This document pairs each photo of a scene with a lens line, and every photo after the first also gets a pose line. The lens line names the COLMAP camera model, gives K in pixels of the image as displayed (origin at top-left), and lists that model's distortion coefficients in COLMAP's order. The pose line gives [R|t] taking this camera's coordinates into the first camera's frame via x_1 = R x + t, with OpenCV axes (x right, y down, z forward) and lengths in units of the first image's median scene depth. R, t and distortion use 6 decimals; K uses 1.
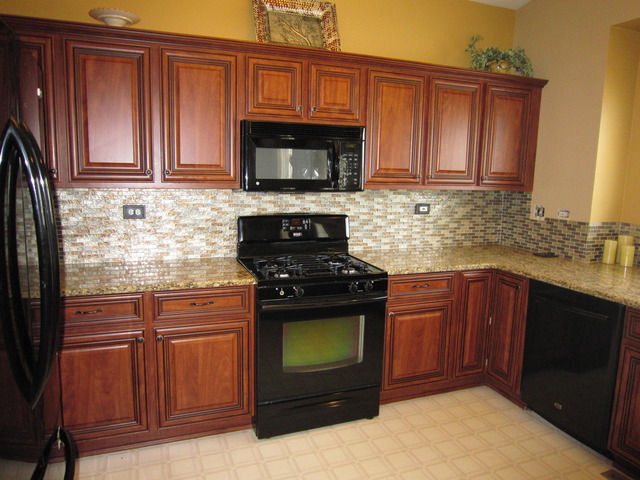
lens RADIAL K [[460.1, 0, 317.3], [0, 460.1, 239.1], [0, 0, 1]] dist [-0.057284, 0.025508]
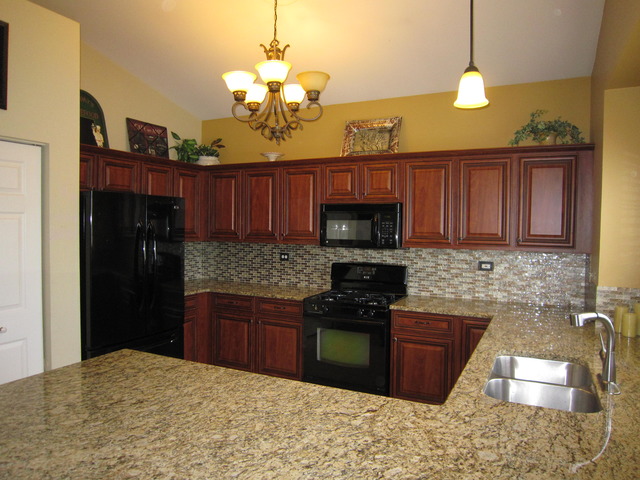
lens RADIAL K [[460.1, 0, 317.3], [0, 460.1, 239.1], [0, 0, 1]] dist [-0.057284, 0.025508]
pose [[0.671817, 0.008009, -0.740674, 0.918153], [-0.103707, 0.991109, -0.083348, 0.006935], [0.733421, 0.132807, 0.666675, -0.094672]]
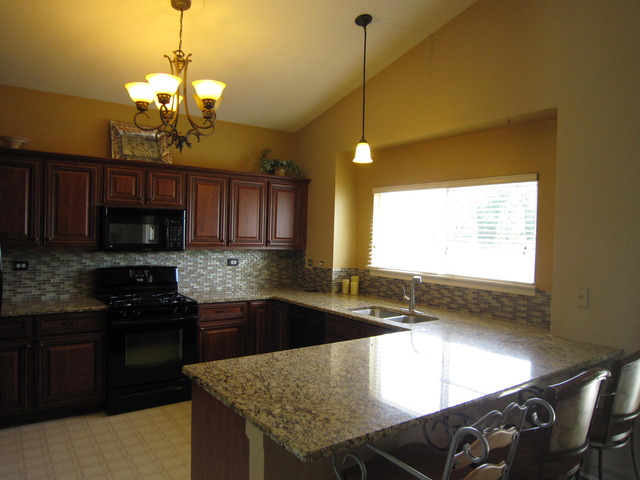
lens RADIAL K [[460.1, 0, 317.3], [0, 460.1, 239.1], [0, 0, 1]] dist [-0.057284, 0.025508]
pose [[0.965999, -0.001286, 0.258542, 0.127139], [0.034639, 0.991616, -0.124491, 0.061672], [-0.256214, 0.129214, 0.957945, -0.571361]]
